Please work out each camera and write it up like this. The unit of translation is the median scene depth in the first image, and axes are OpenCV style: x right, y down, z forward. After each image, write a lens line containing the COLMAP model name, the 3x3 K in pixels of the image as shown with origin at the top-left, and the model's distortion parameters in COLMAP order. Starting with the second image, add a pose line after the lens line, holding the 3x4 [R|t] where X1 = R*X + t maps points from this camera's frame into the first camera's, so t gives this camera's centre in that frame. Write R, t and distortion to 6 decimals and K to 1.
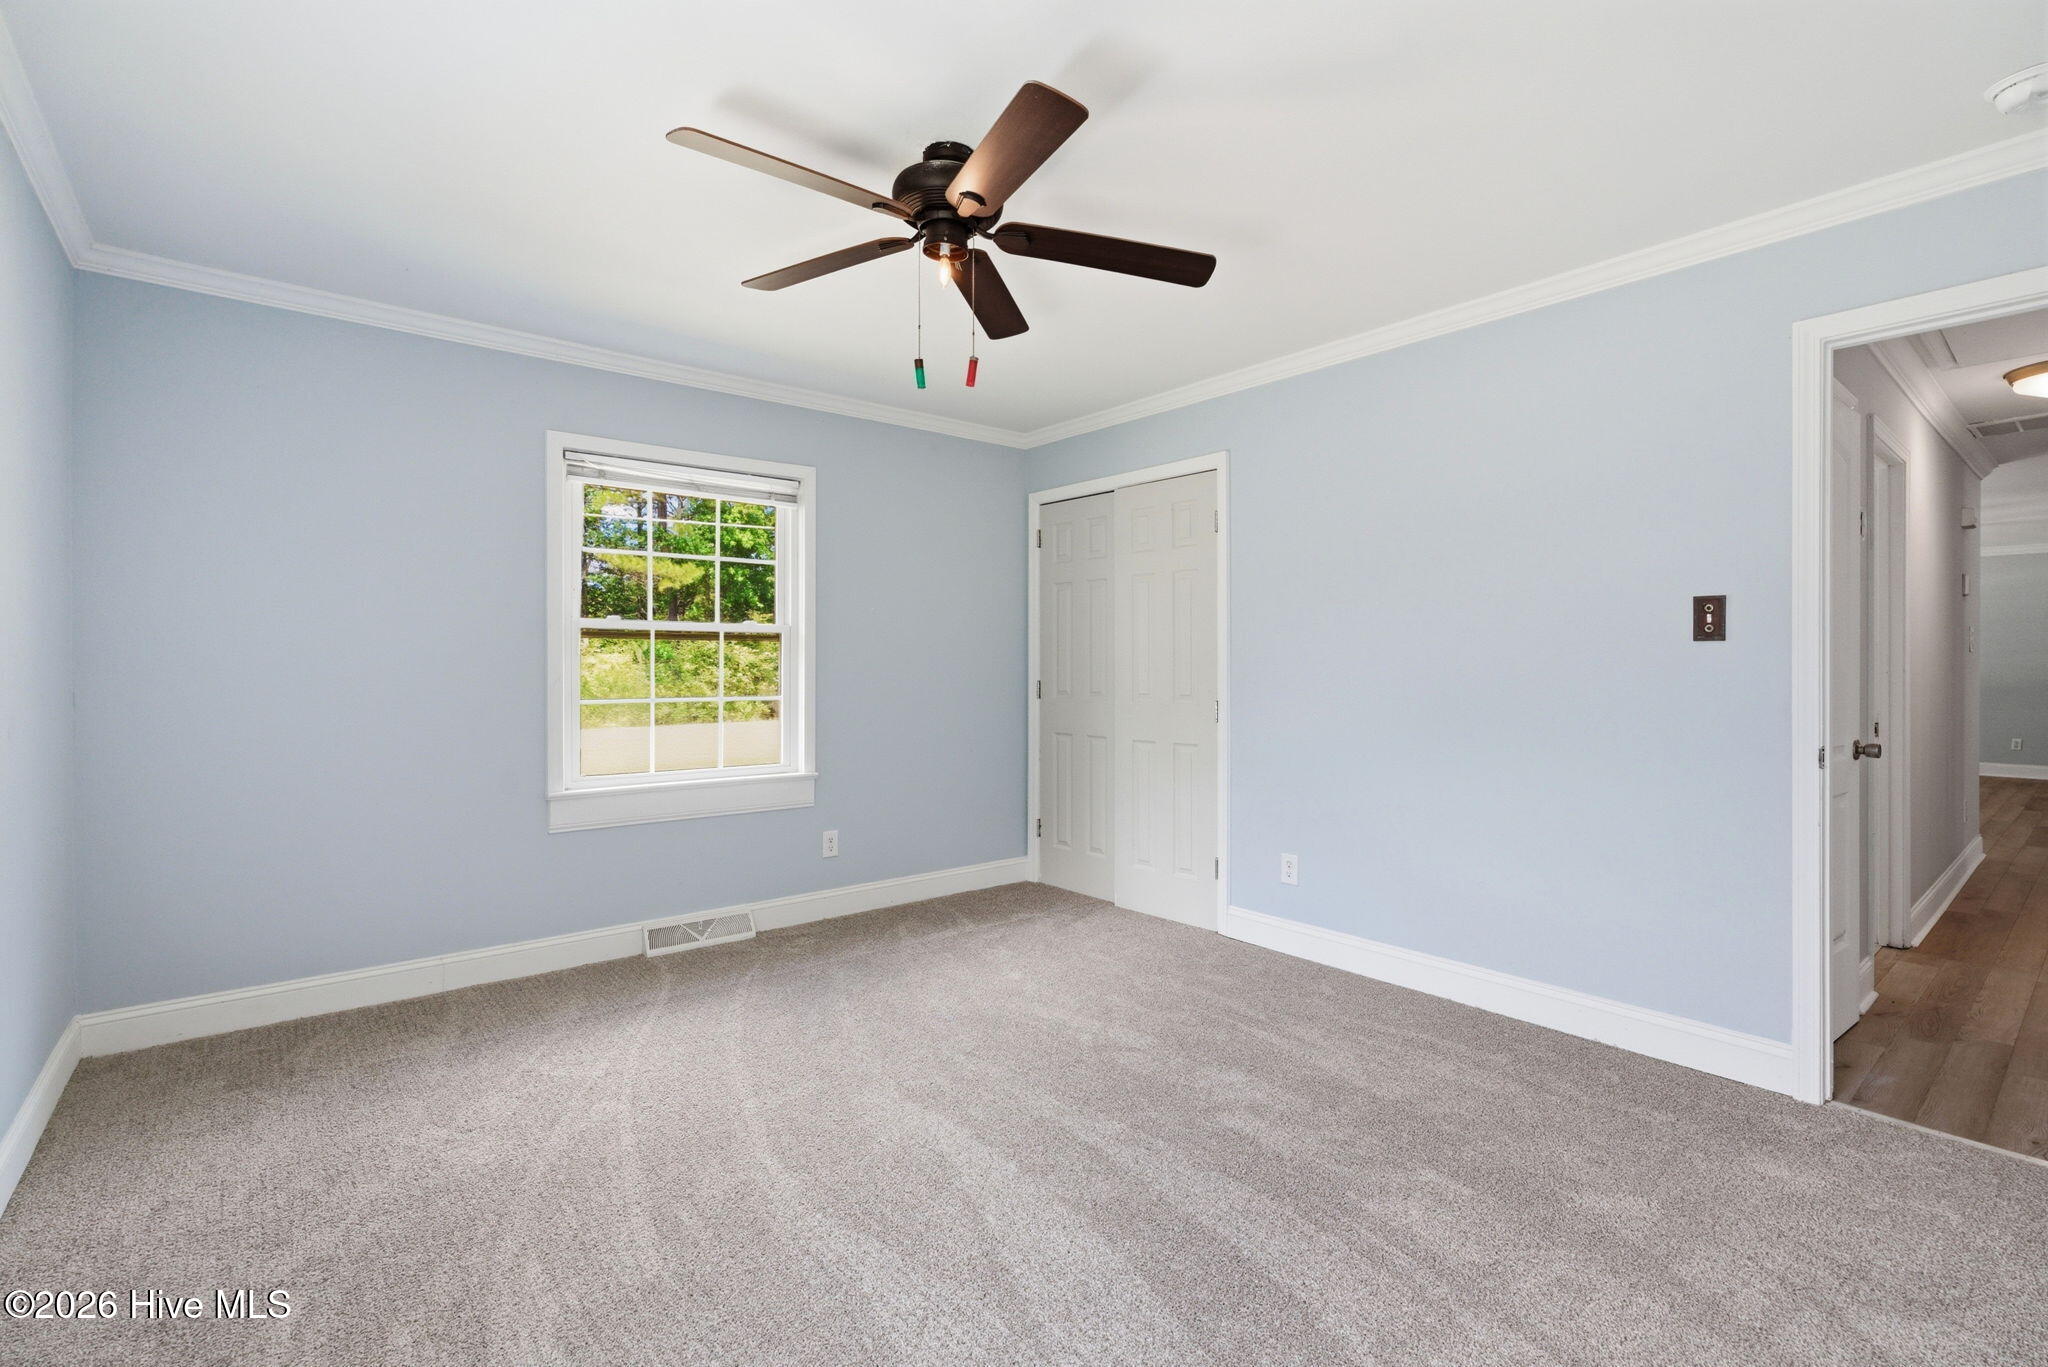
lens RADIAL K [[925.4, 0, 1030.9], [0, 925.4, 671.2], [0, 0, 1]] dist [-0.019804, 0.000393]
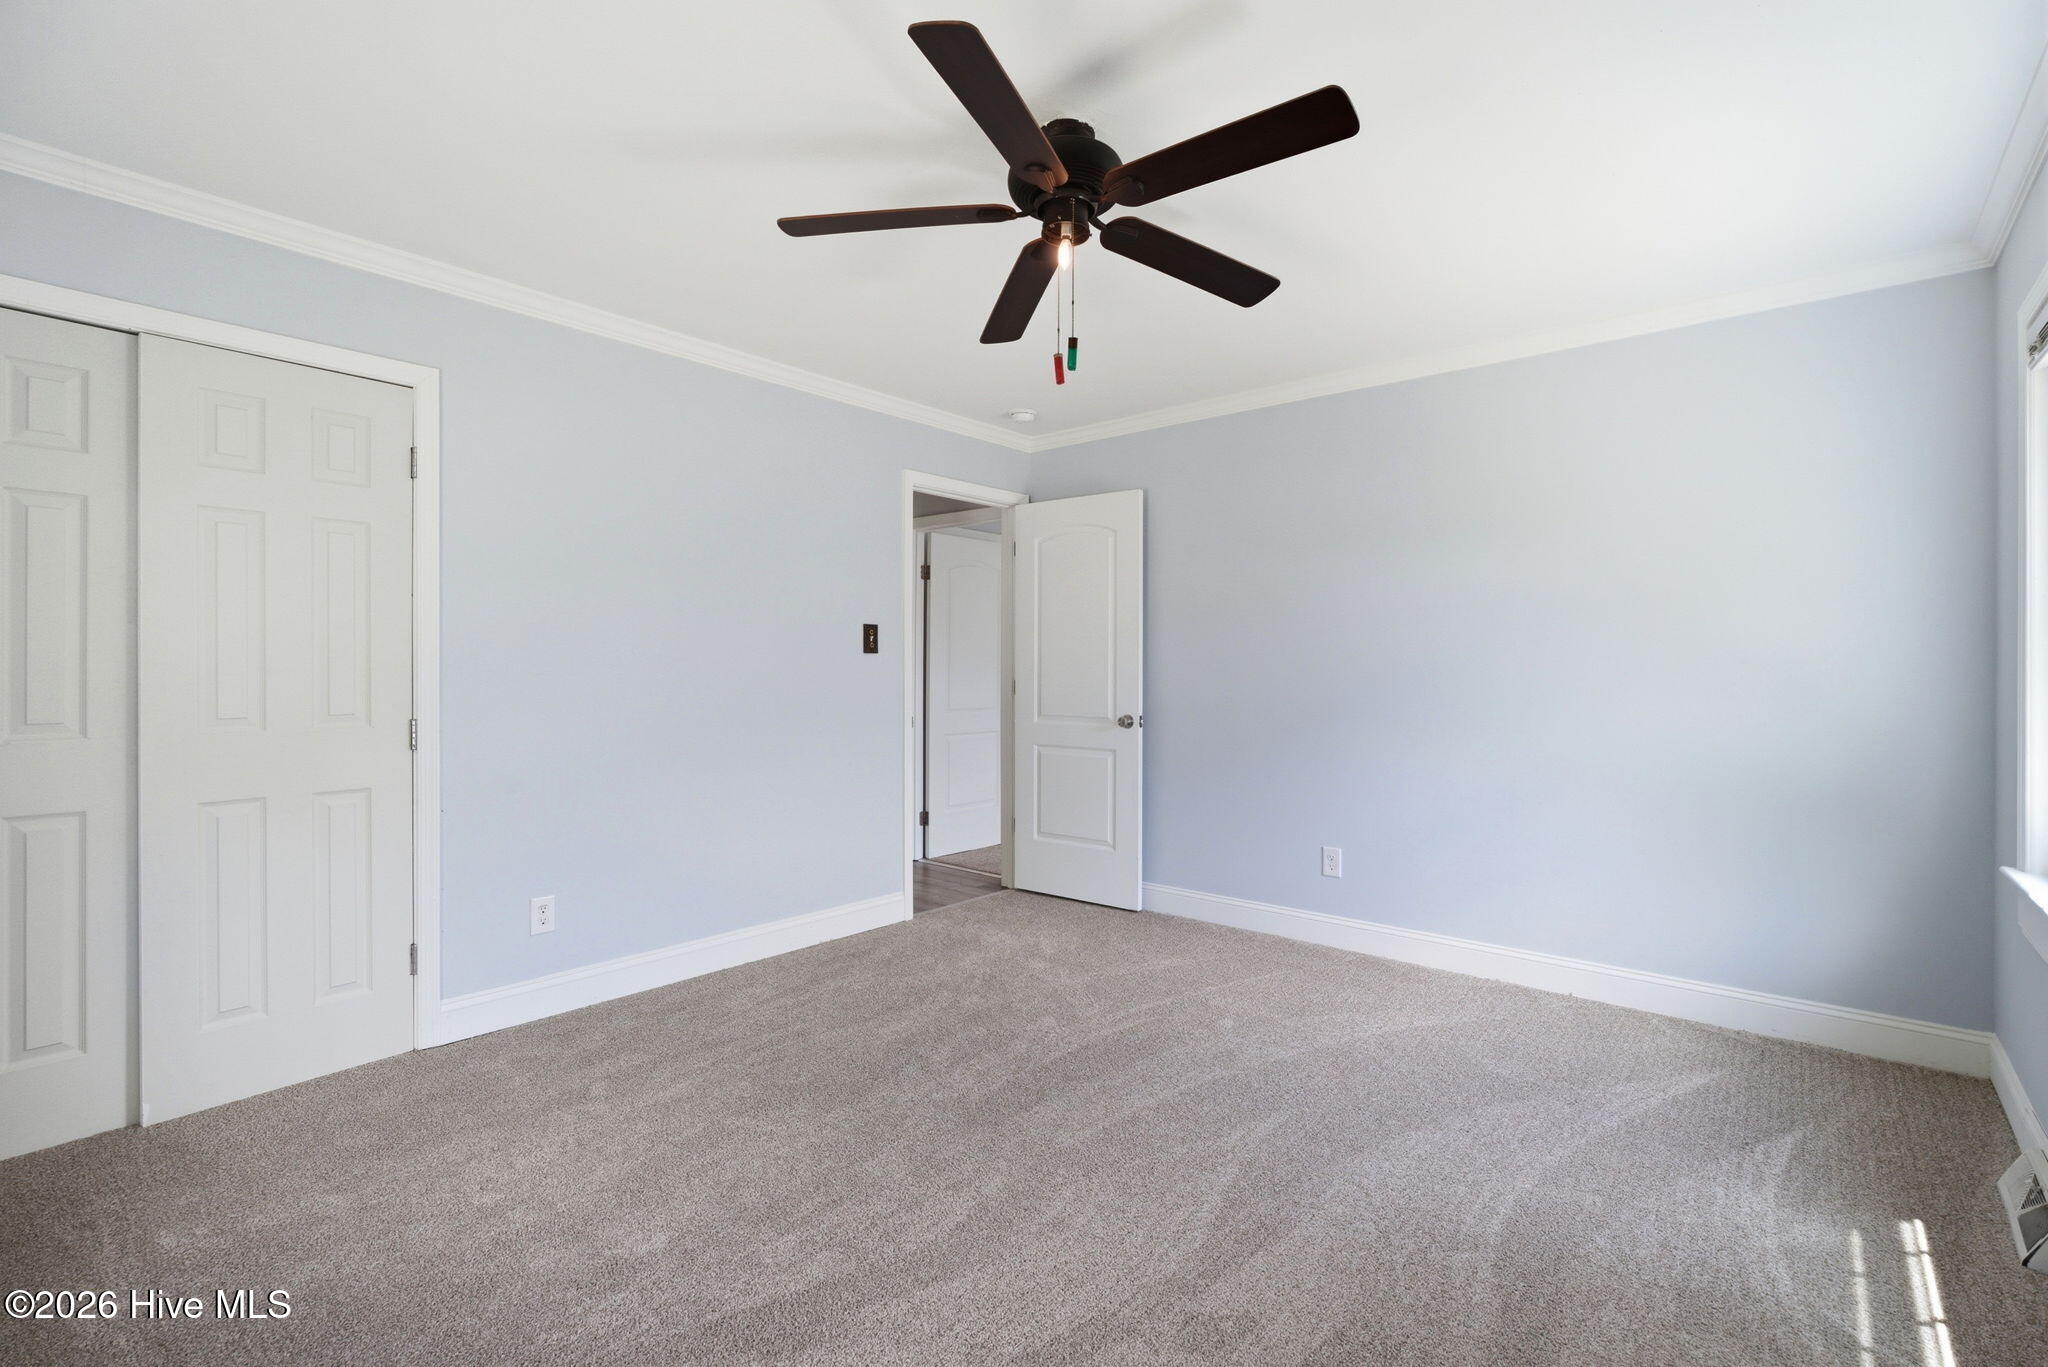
lens RADIAL K [[925.4, 0, 1030.9], [0, 925.4, 671.2], [0, 0, 1]] dist [-0.019804, 0.000393]
pose [[-0.178857, -0.003564, 0.983869, -0.610792], [0.002434, 0.999989, 0.004064, -0.005921], [-0.983872, 0.003122, -0.178847, 0.718591]]
